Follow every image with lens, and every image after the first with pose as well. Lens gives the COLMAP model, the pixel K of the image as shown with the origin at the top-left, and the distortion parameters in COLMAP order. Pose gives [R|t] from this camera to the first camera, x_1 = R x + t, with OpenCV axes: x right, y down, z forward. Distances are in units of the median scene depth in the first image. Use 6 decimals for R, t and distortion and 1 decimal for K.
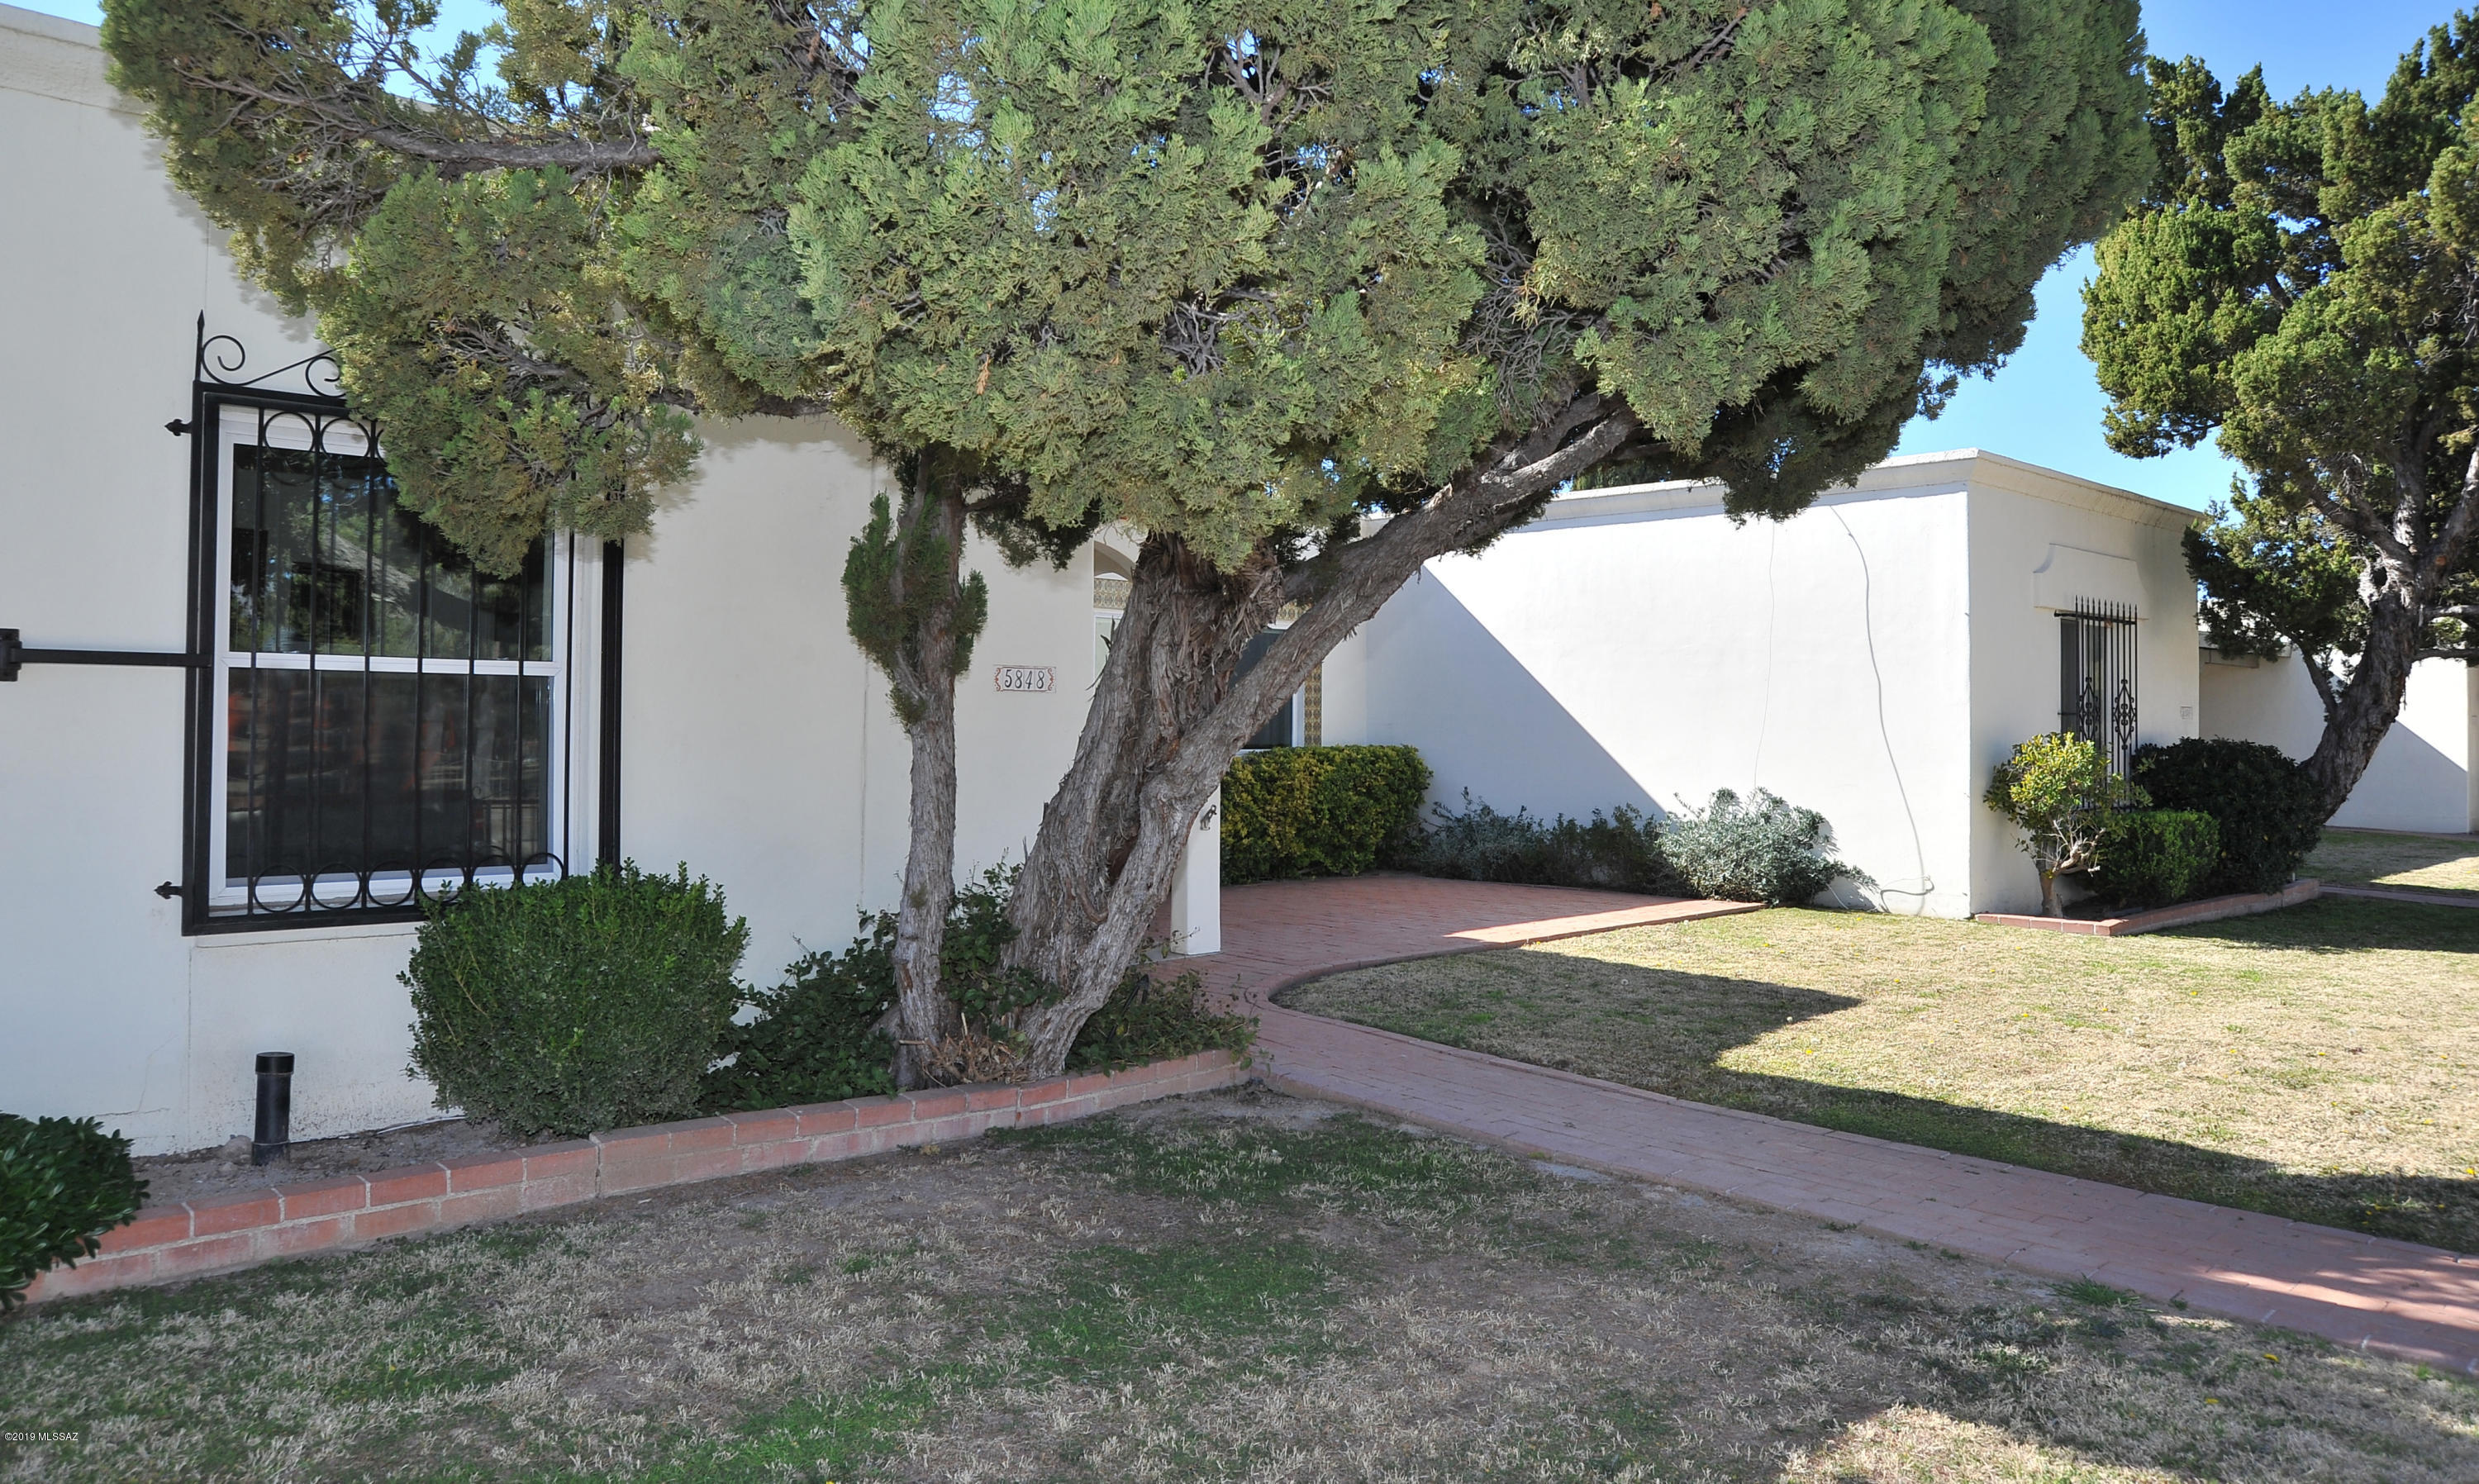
lens RADIAL K [[1808.1, 0, 1239.9], [0, 1808.1, 732.3], [0, 0, 1]] dist [-0.126326, -0.001364]
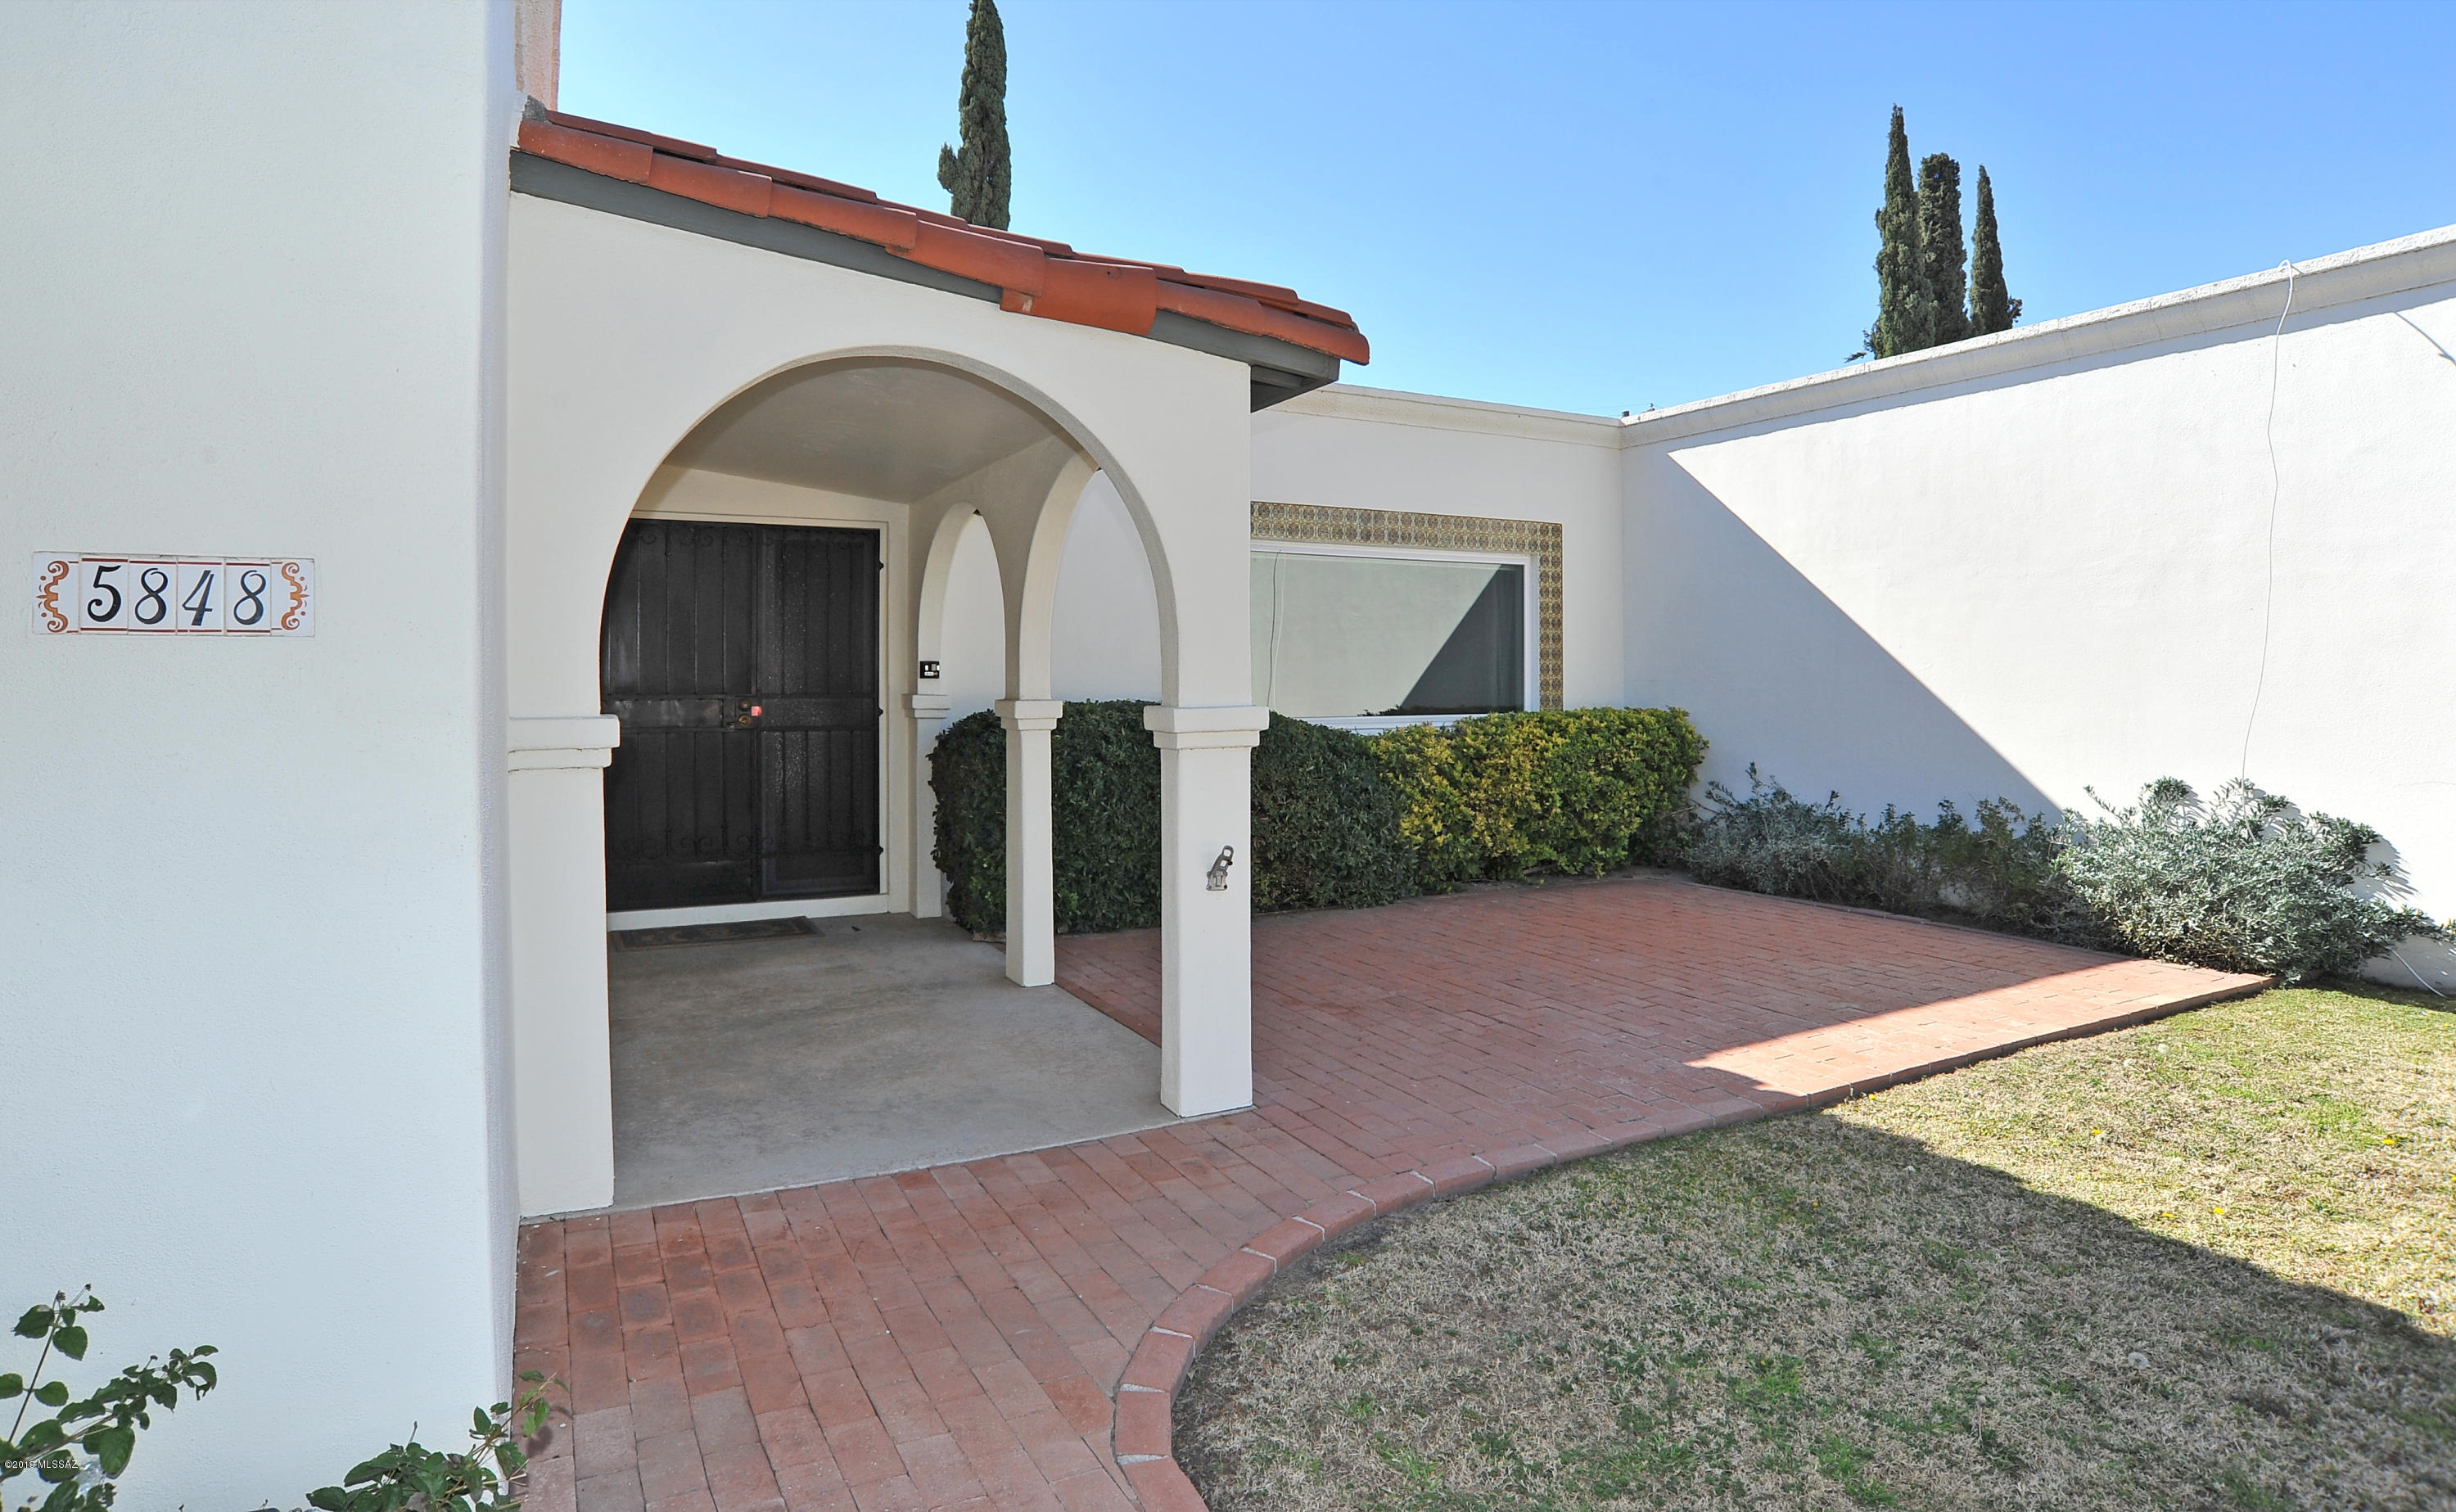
lens RADIAL K [[1310.2, 0, 1181.7], [0, 1310.2, 689.8], [0, 0, 1]] dist [-0.073414, 0.028566]
pose [[0.953203, -0.007656, -0.302235, 0.066114], [0.009584, 0.999942, 0.004896, -0.006311], [0.302180, -0.007564, 0.953221, 0.441883]]
